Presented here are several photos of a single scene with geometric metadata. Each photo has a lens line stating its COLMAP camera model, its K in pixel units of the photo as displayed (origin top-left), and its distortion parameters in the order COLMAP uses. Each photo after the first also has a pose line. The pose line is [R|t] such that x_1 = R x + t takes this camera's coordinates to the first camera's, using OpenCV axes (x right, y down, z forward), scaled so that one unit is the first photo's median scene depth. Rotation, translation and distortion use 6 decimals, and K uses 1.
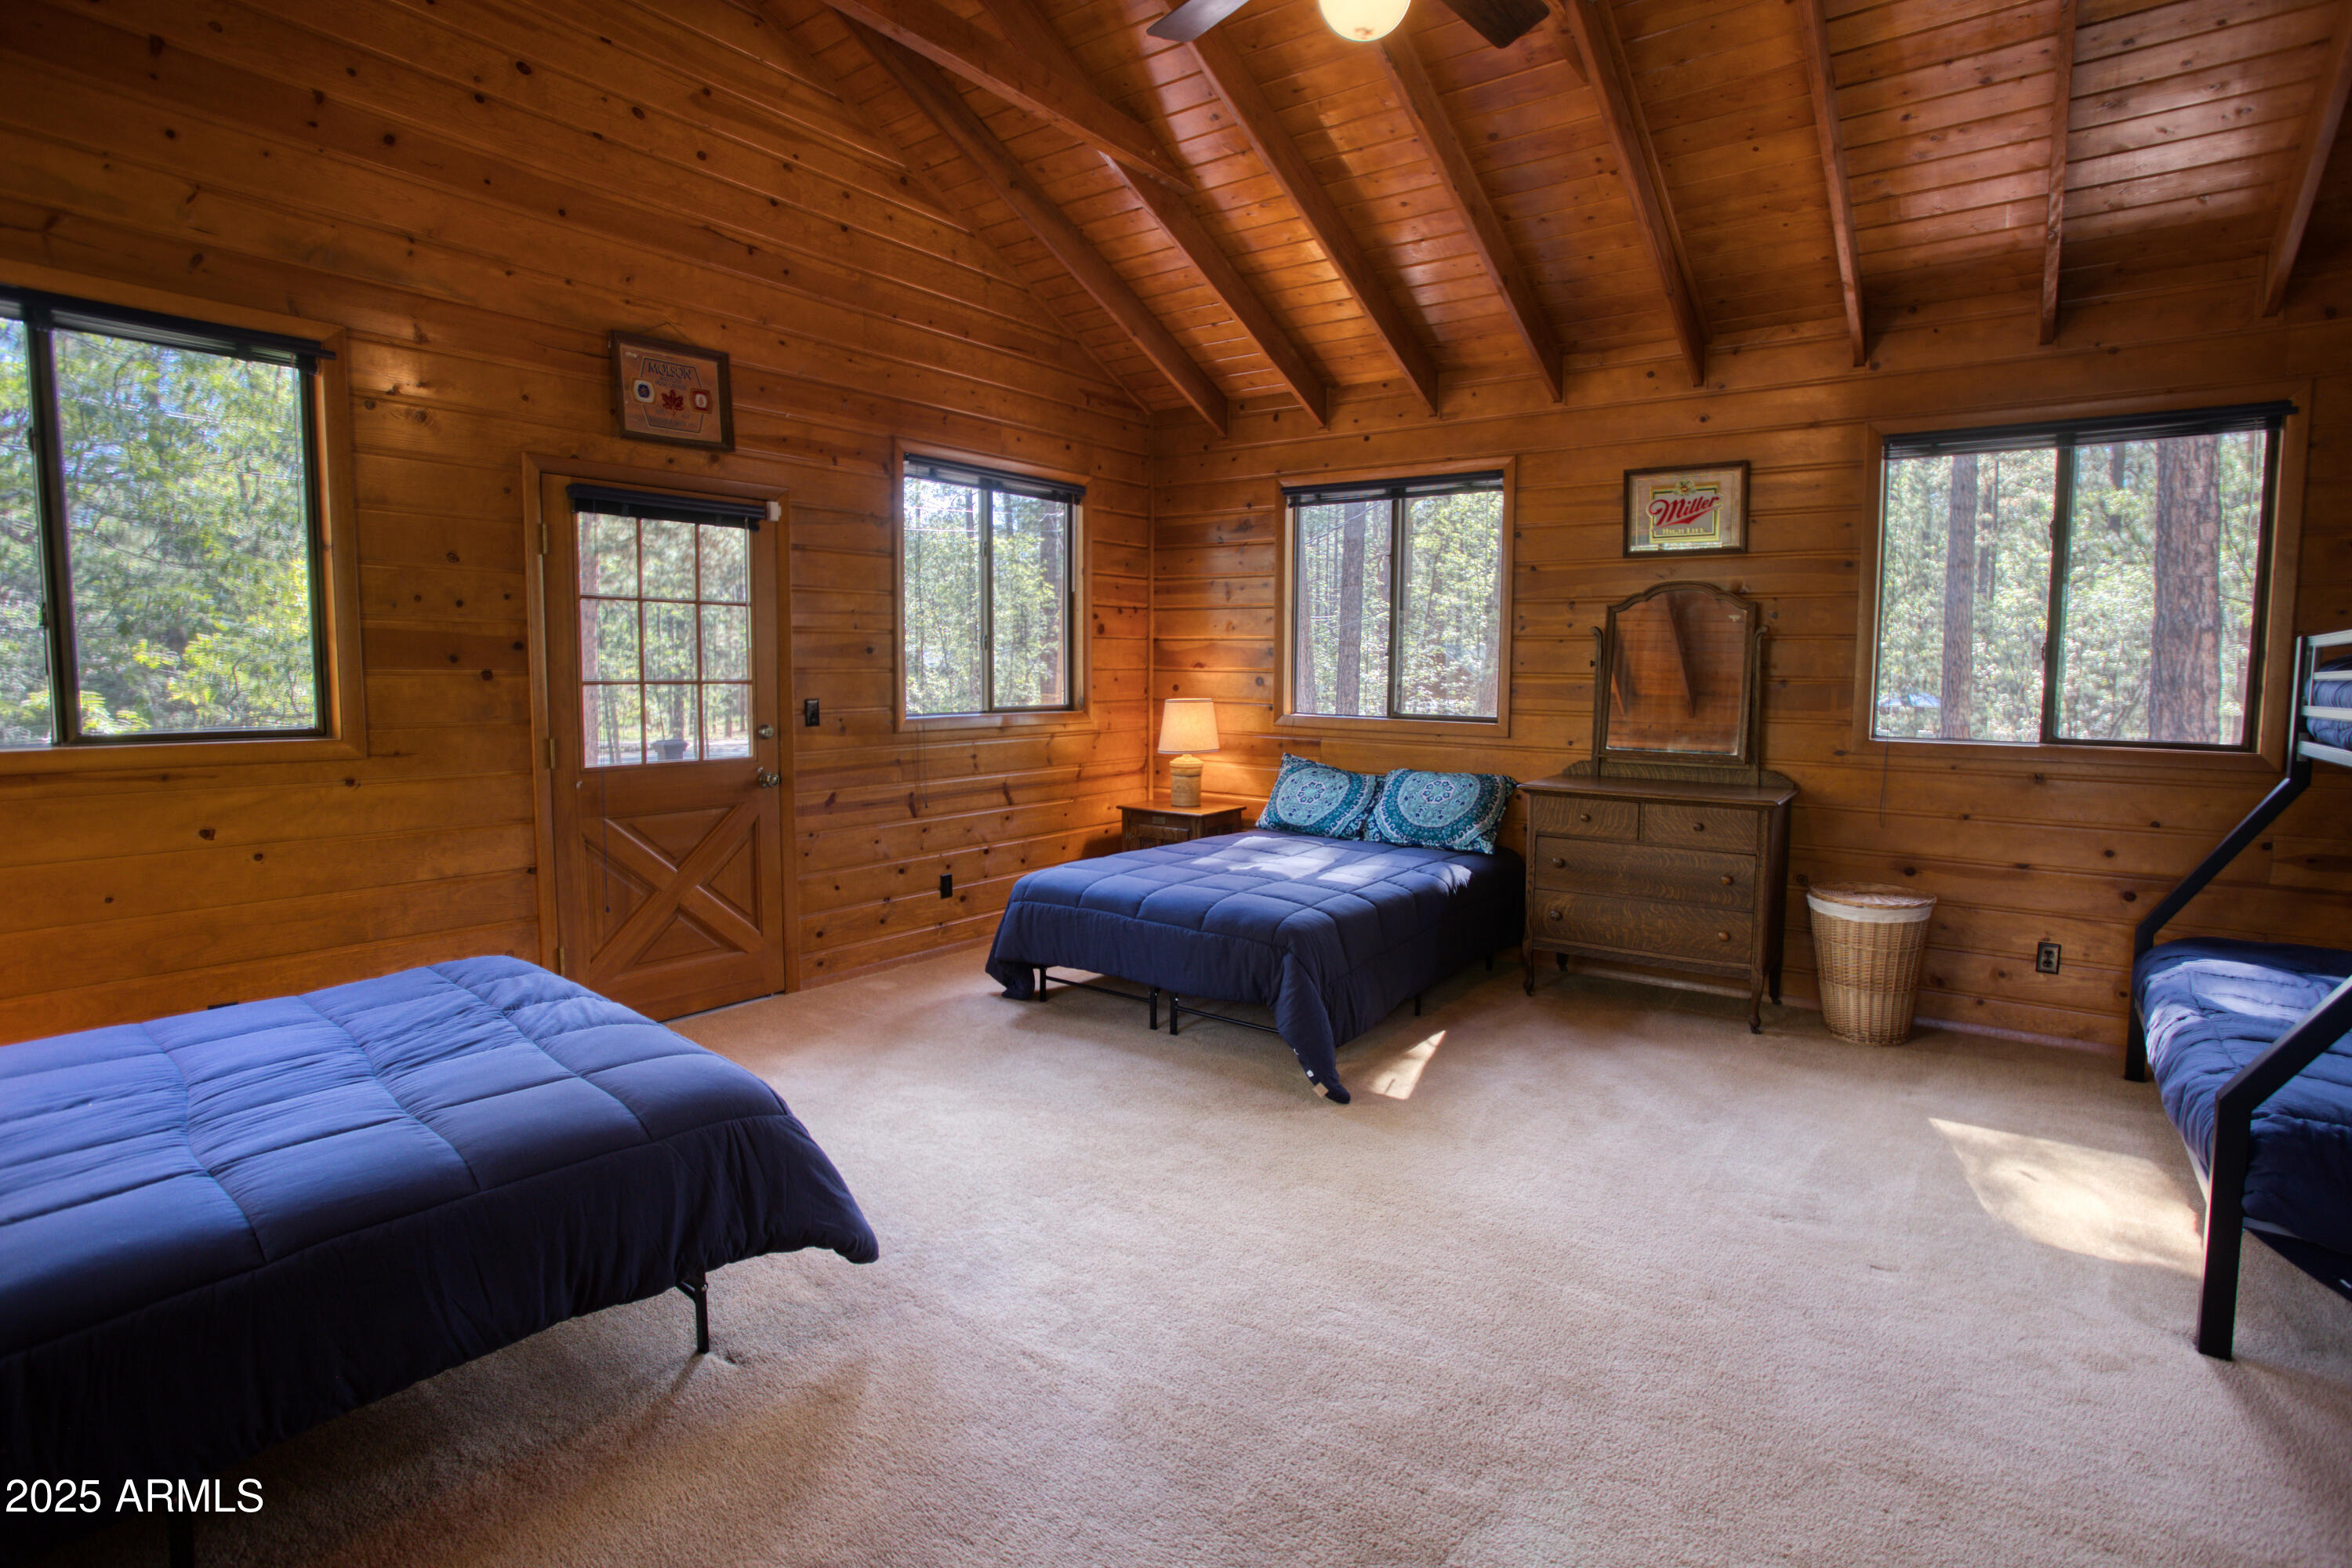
lens RADIAL K [[1170.0, 0, 1215.6], [0, 1170.0, 754.2], [0, 0, 1]] dist [-0.034203, 0.011050]
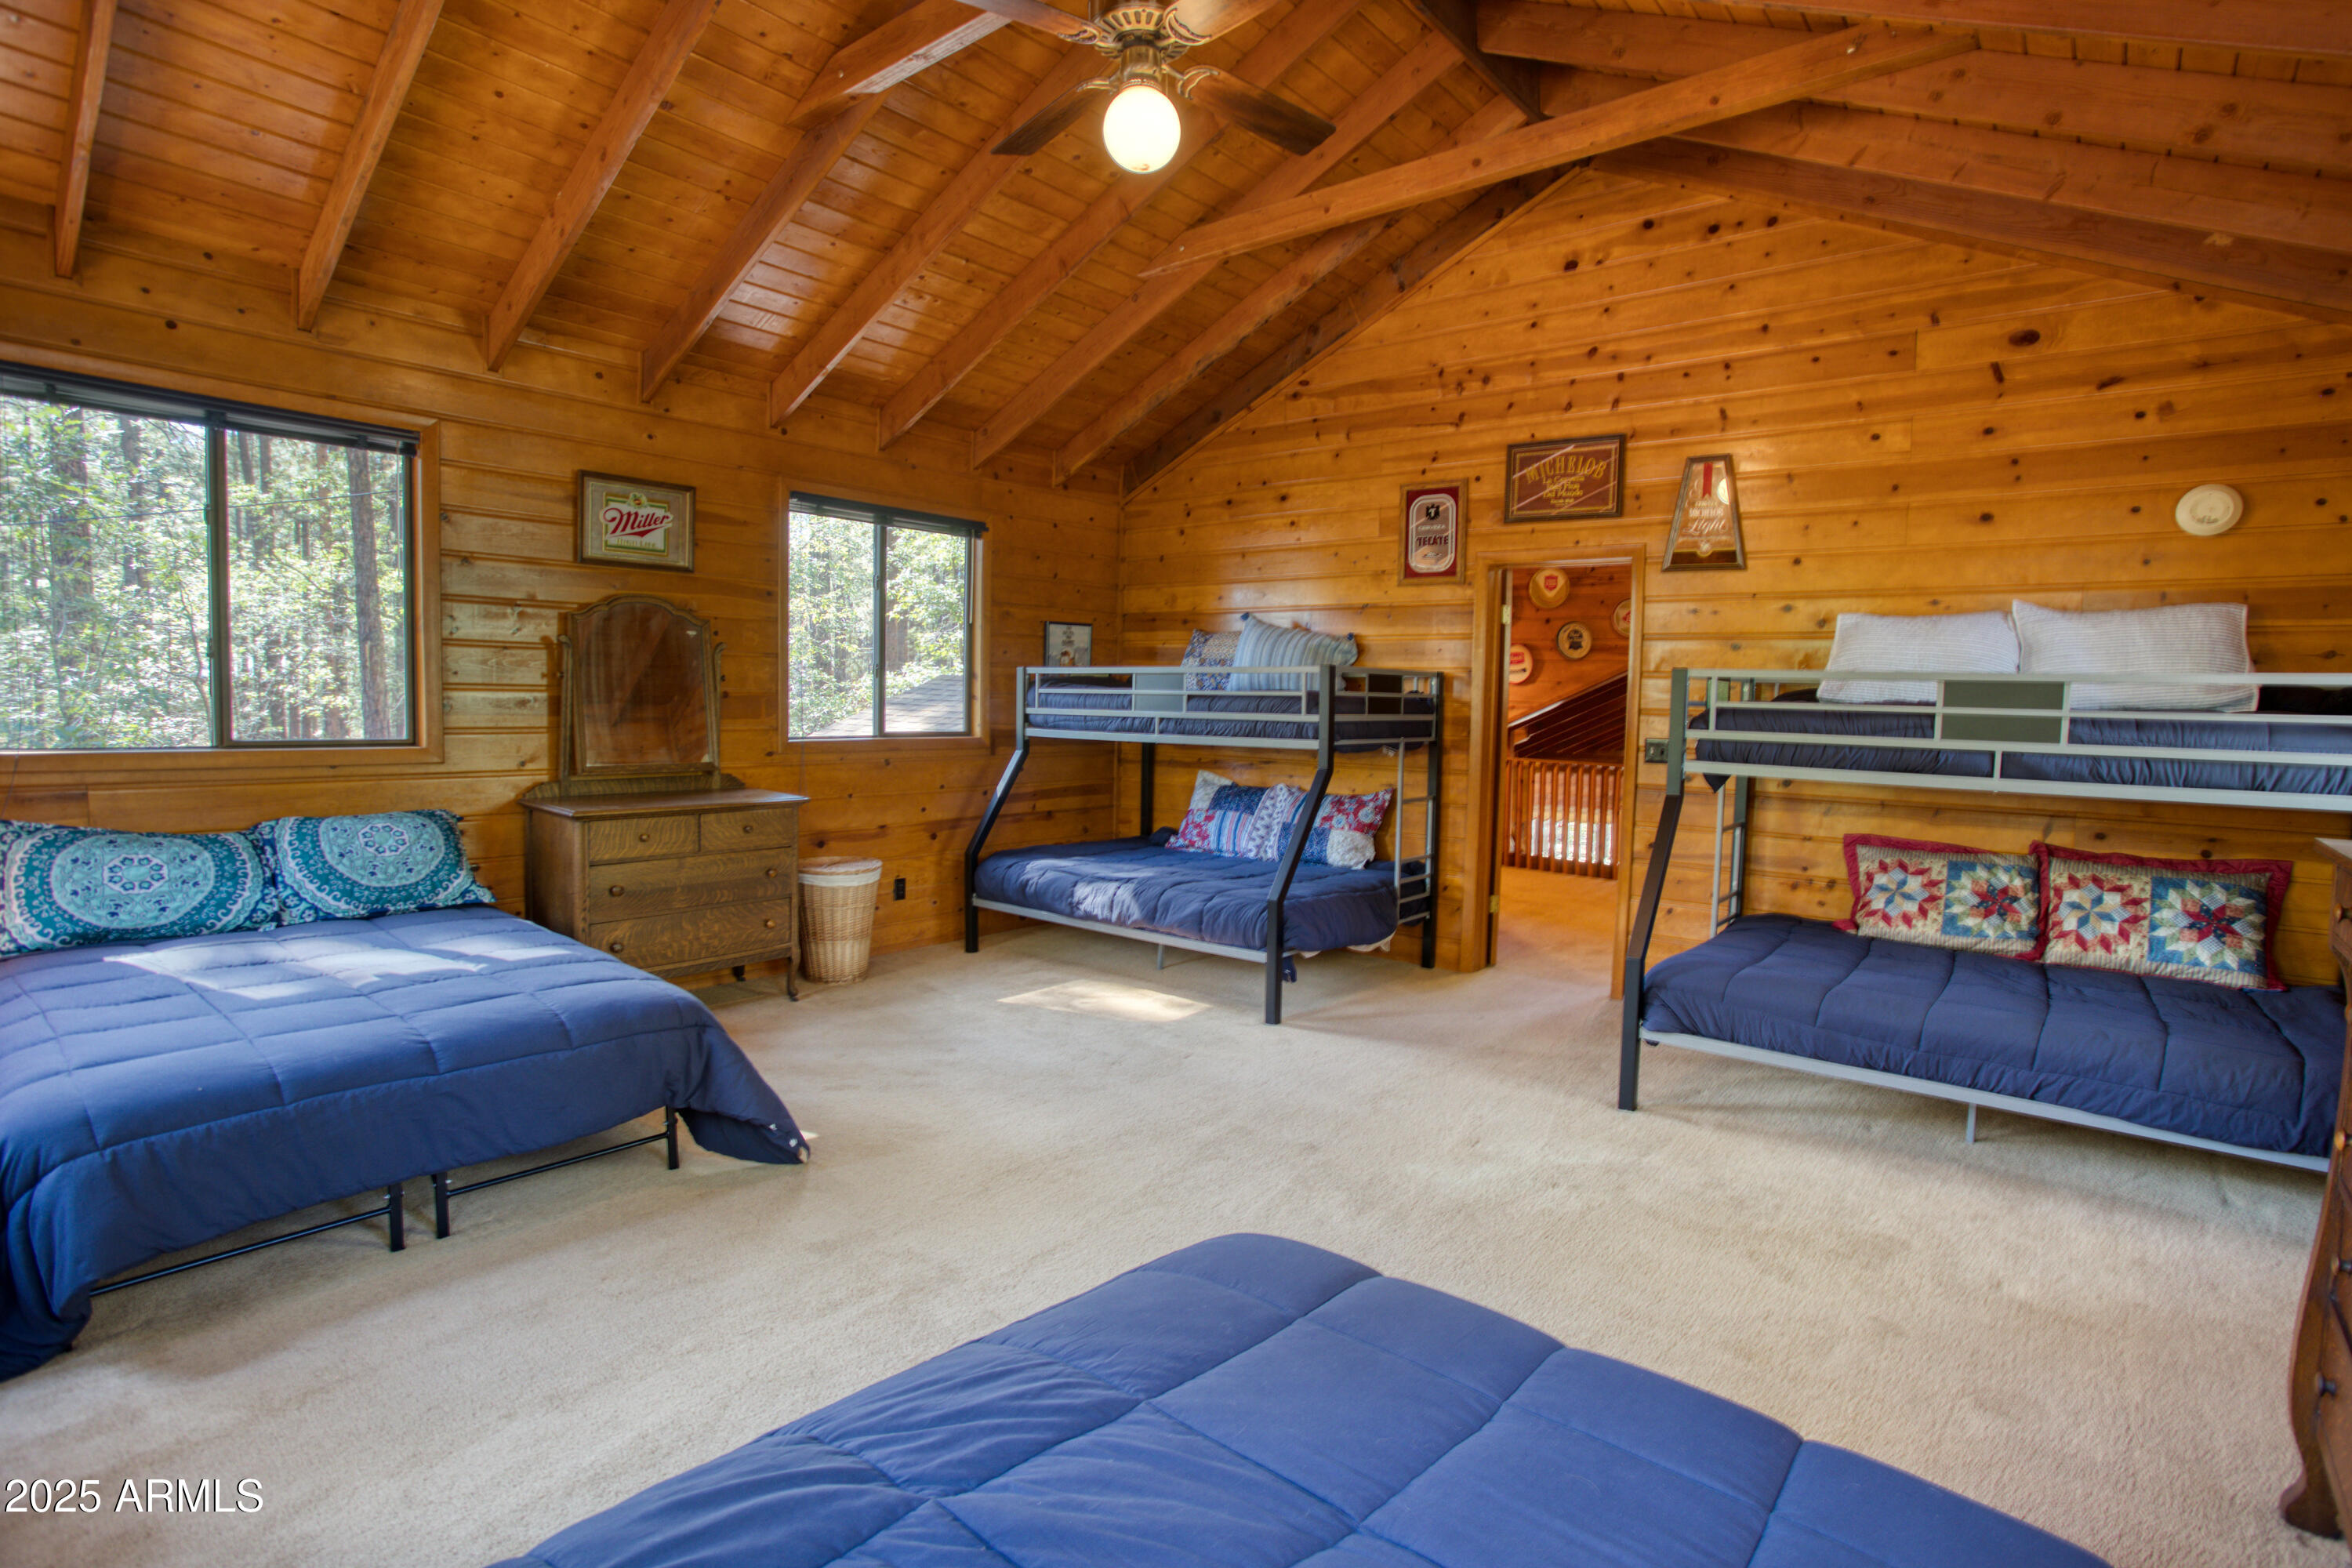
lens RADIAL K [[1170.0, 0, 1174.2], [0, 1170.0, 760.8], [0, 0, 1]] dist [-0.034203, 0.011050]
pose [[0.070251, -0.067461, 0.995246, -0.623177], [0.049156, 0.996733, 0.064092, -0.050496], [-0.996317, 0.044420, 0.073338, 0.512577]]
